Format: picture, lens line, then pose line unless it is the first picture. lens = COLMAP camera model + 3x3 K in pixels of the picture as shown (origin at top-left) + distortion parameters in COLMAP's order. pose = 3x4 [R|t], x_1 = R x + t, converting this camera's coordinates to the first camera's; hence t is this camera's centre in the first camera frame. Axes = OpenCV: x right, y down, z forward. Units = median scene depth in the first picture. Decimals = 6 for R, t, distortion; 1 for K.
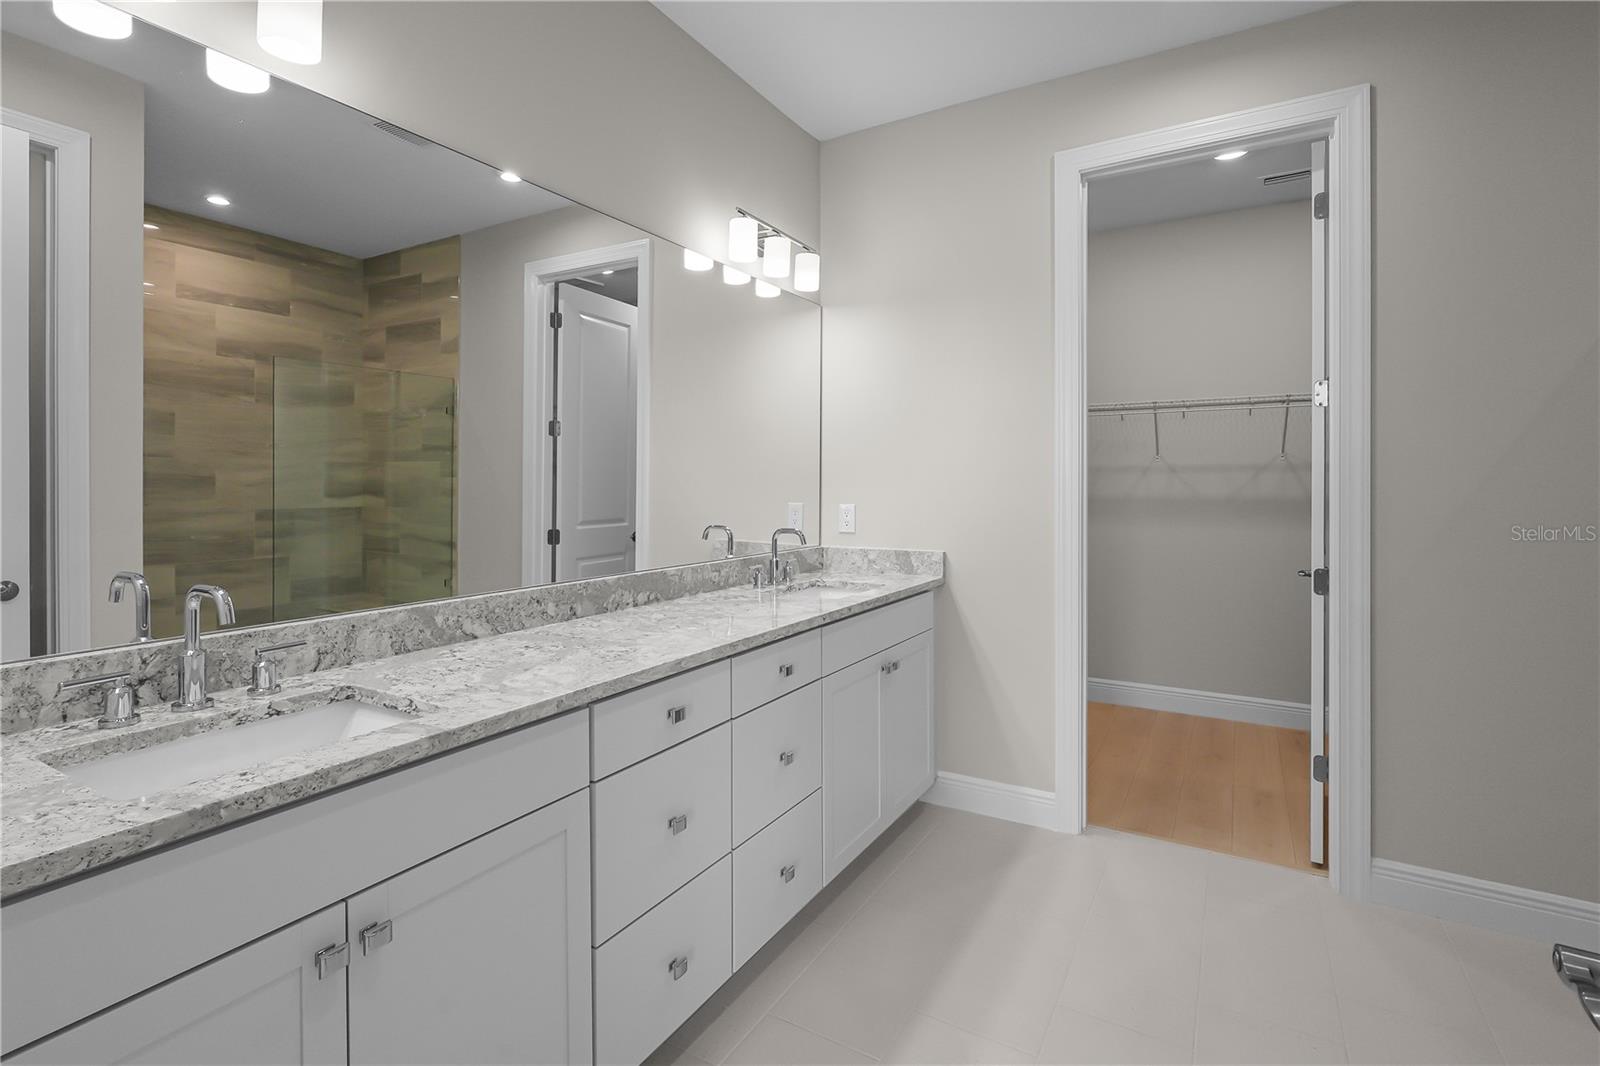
lens RADIAL K [[761.4, 0, 792.2], [0, 761.4, 482.7], [0, 0, 1]] dist [-0.003012, 0.000610]
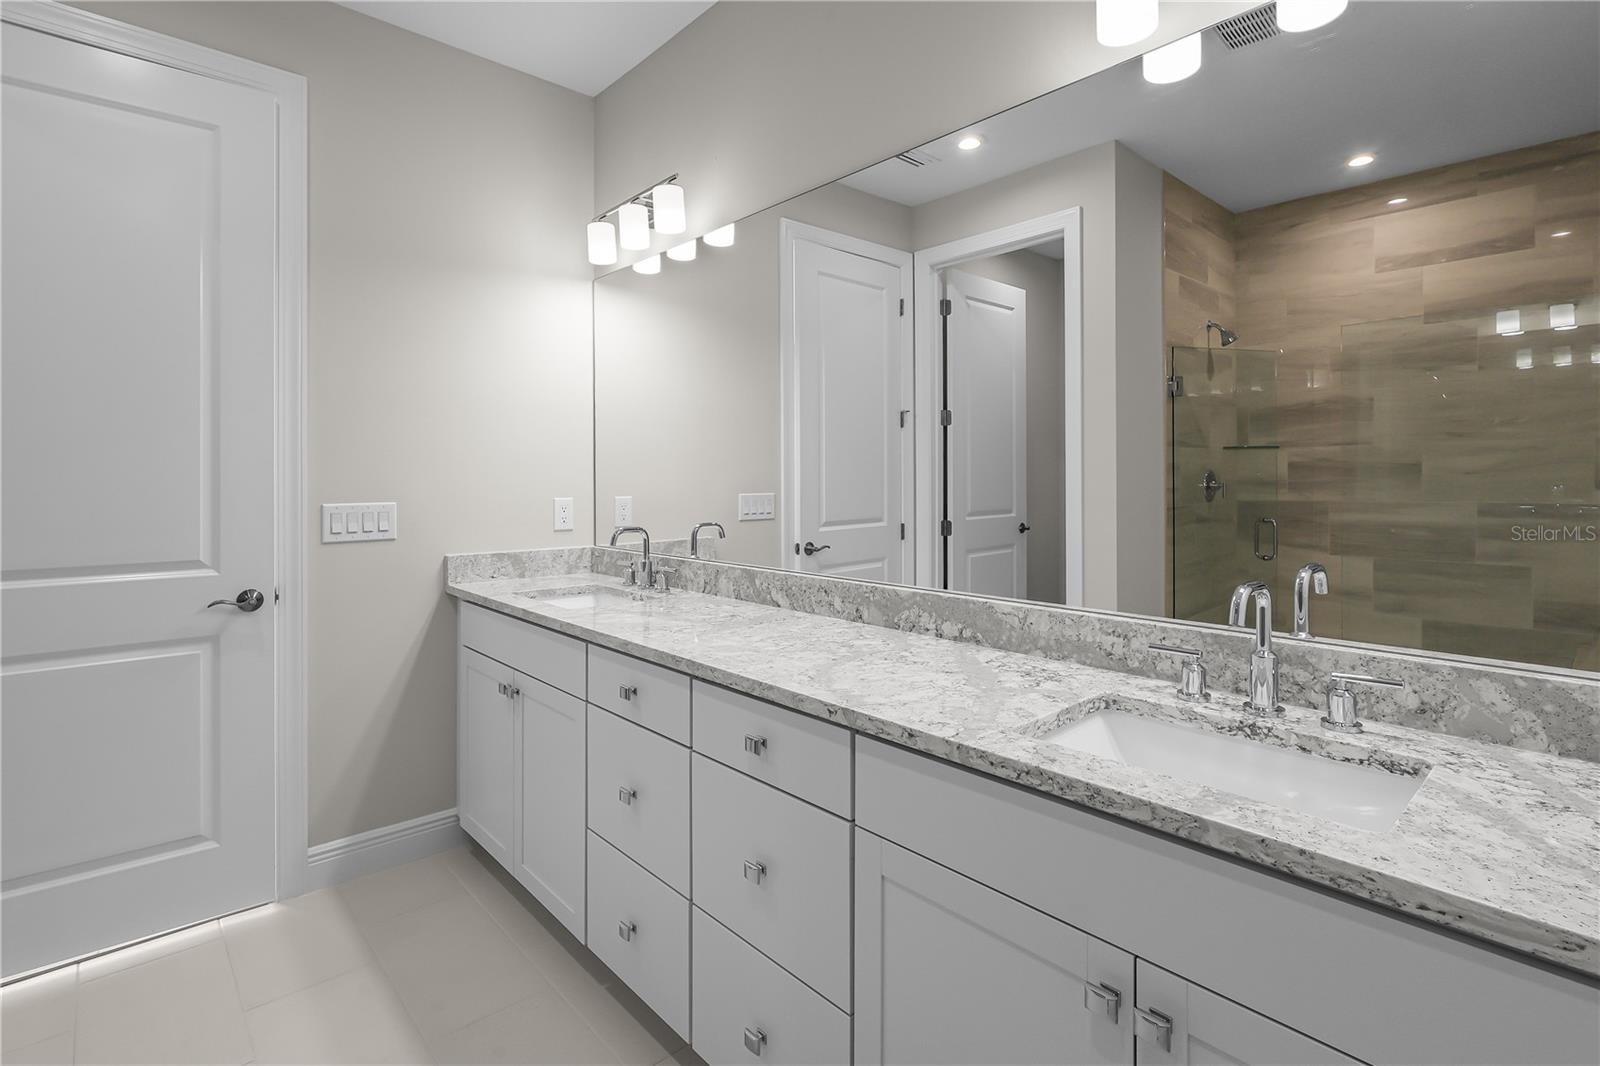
lens RADIAL K [[765.3, 0, 782.4], [0, 765.3, 469.6], [0, 0, 1]] dist [-0.002258, 0.000957]
pose [[-0.301654, -0.004906, -0.953405, 0.497789], [0.008163, 0.999937, -0.007728, -0.001009], [0.953382, -0.010113, -0.301595, 0.934738]]
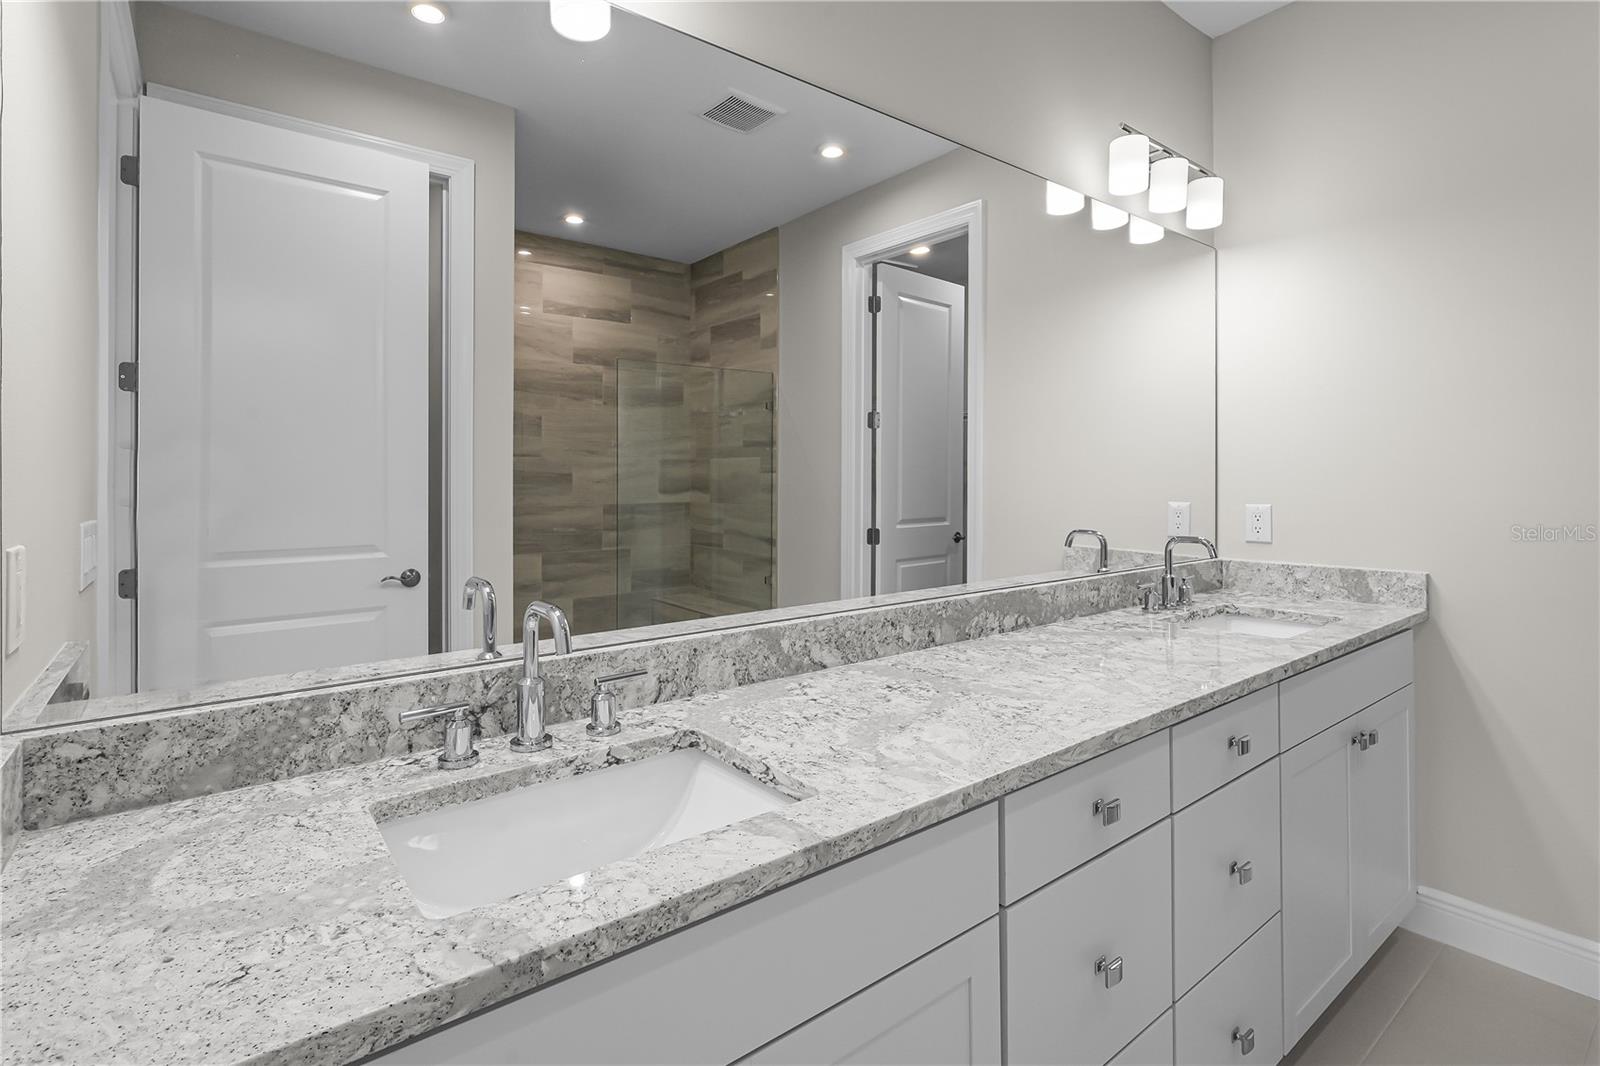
lens RADIAL K [[770.2, 0, 799.2], [0, 770.2, 458.8], [0, 0, 1]] dist [0.000916, 0.000150]
pose [[0.932905, -0.013888, -0.359855, -0.095731], [0.004962, 0.999657, -0.025715, 0.000518], [0.360089, 0.022204, 0.932654, 0.145281]]
